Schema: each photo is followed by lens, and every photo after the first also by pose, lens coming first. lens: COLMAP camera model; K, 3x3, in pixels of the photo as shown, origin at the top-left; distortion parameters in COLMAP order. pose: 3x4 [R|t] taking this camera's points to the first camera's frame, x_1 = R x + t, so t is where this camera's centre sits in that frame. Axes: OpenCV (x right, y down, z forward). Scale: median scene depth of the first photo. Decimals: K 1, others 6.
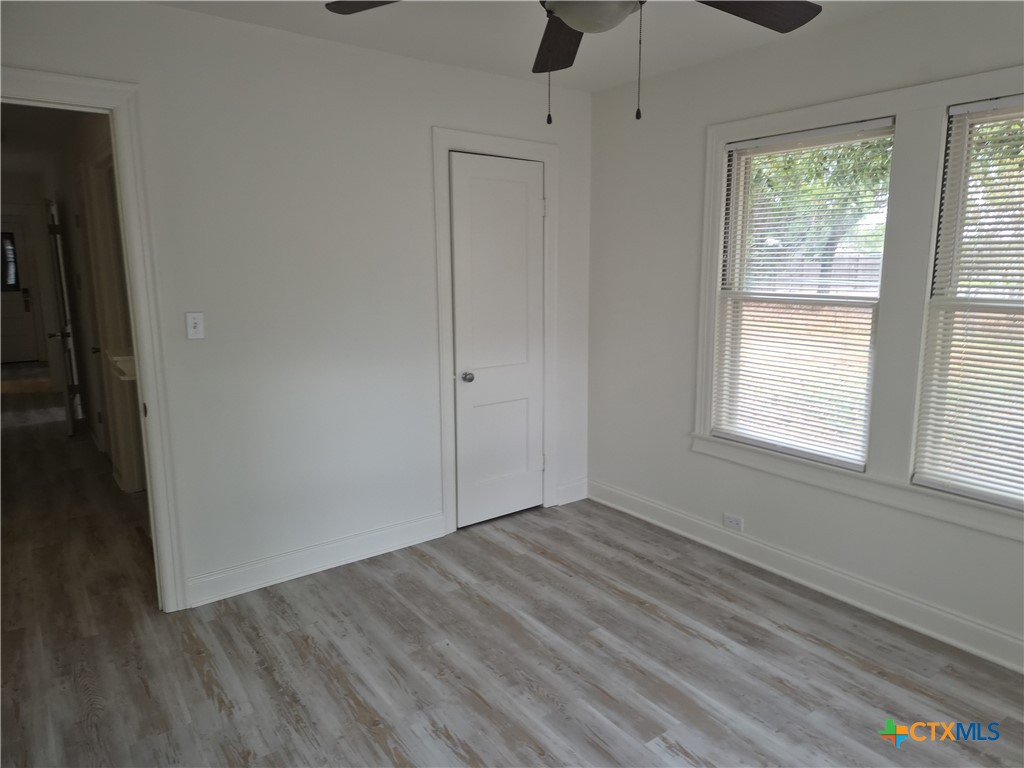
lens RADIAL K [[672.4, 0, 530.2], [0, 672.4, 383.2], [0, 0, 1]] dist [0.005498, 0.001533]
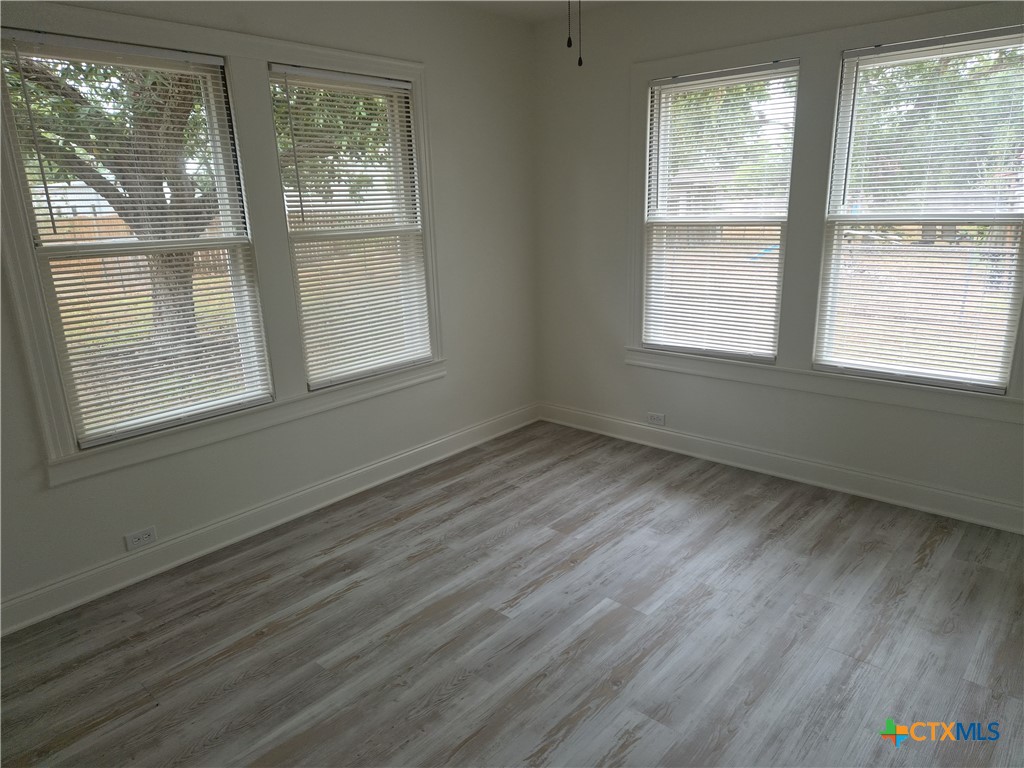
lens RADIAL K [[672.4, 0, 530.2], [0, 672.4, 383.2], [0, 0, 1]] dist [0.005498, 0.001533]
pose [[-0.223700, -0.252527, 0.941376, -0.649581], [0.189133, 0.936246, 0.296095, -0.146933], [-0.956131, 0.244282, -0.161677, 0.818157]]
